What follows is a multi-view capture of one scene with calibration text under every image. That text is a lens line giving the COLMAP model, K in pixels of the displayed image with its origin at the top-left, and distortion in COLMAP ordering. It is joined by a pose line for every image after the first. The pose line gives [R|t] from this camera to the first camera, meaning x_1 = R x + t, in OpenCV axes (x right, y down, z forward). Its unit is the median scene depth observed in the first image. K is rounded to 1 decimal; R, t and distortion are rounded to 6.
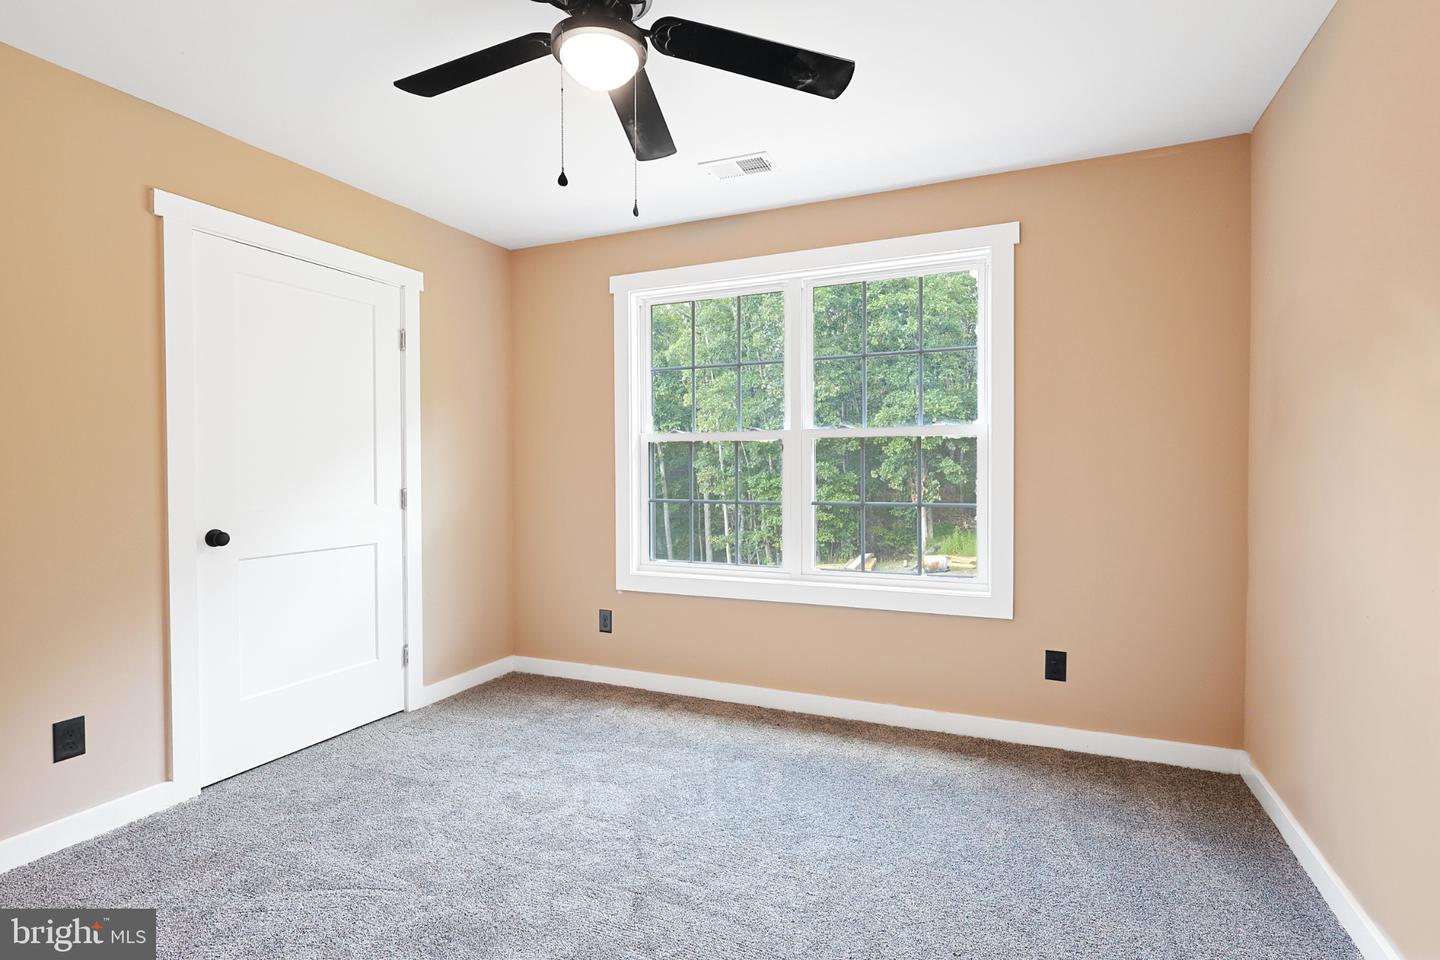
lens RADIAL K [[722.2, 0, 720.0], [0, 722.2, 480.0], [0, 0, 1]] dist [-0.002108, -0.000190]
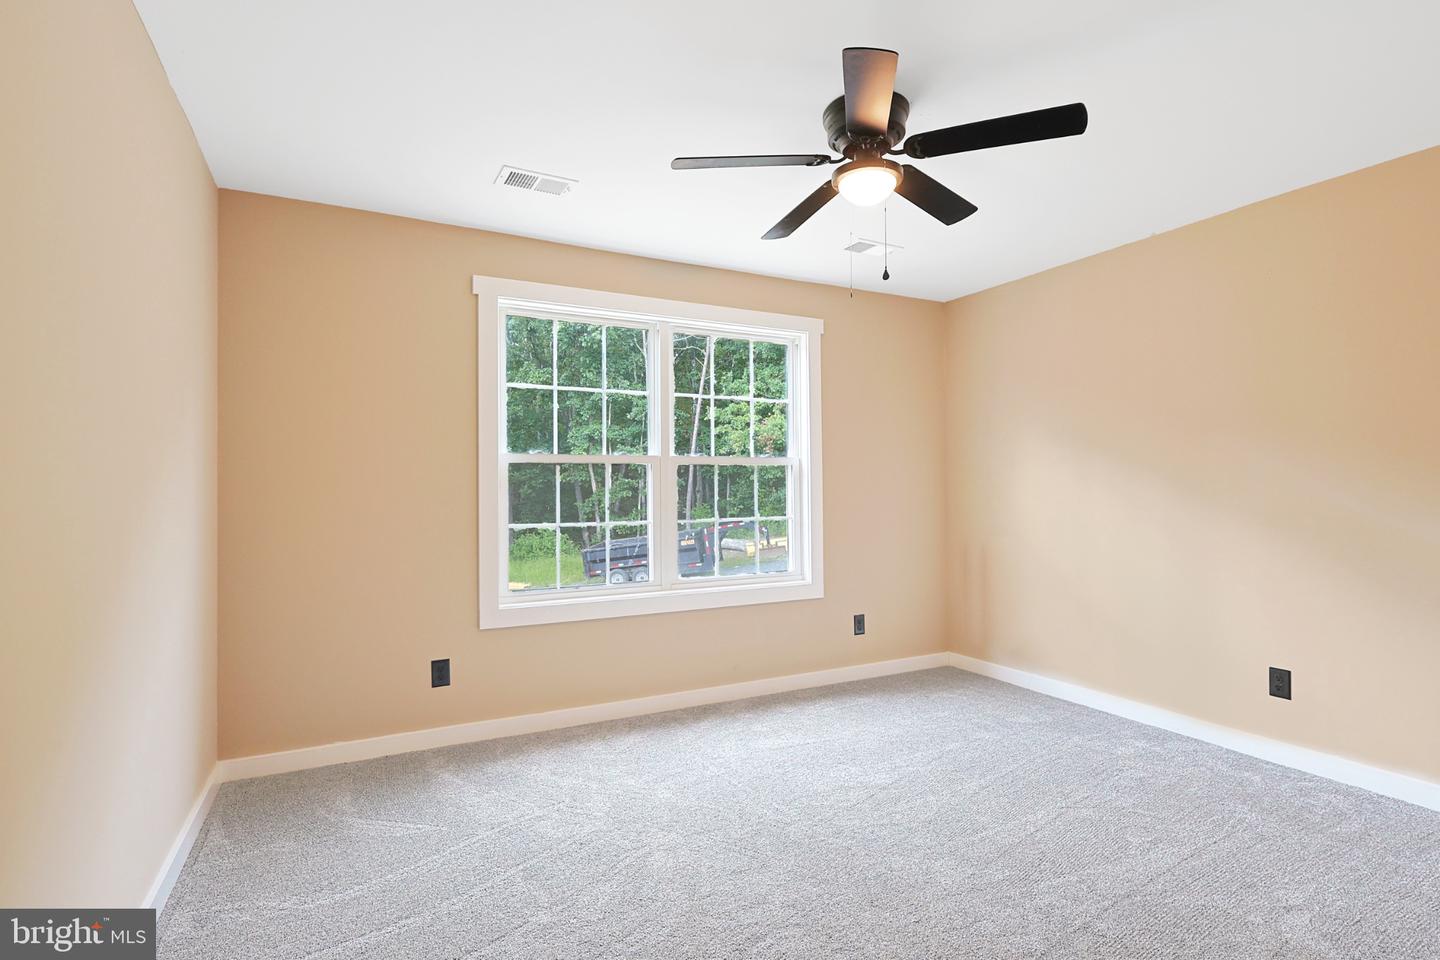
lens RADIAL K [[665.5, 0, 720.0], [0, 665.5, 480.0], [0, 0, 1]] dist [0.001277, 0.000043]
pose [[0.638034, 0.012042, 0.769914, -0.617314], [0.014757, 0.999503, -0.027861, -0.003421], [-0.769867, 0.029138, 0.637539, 0.272384]]
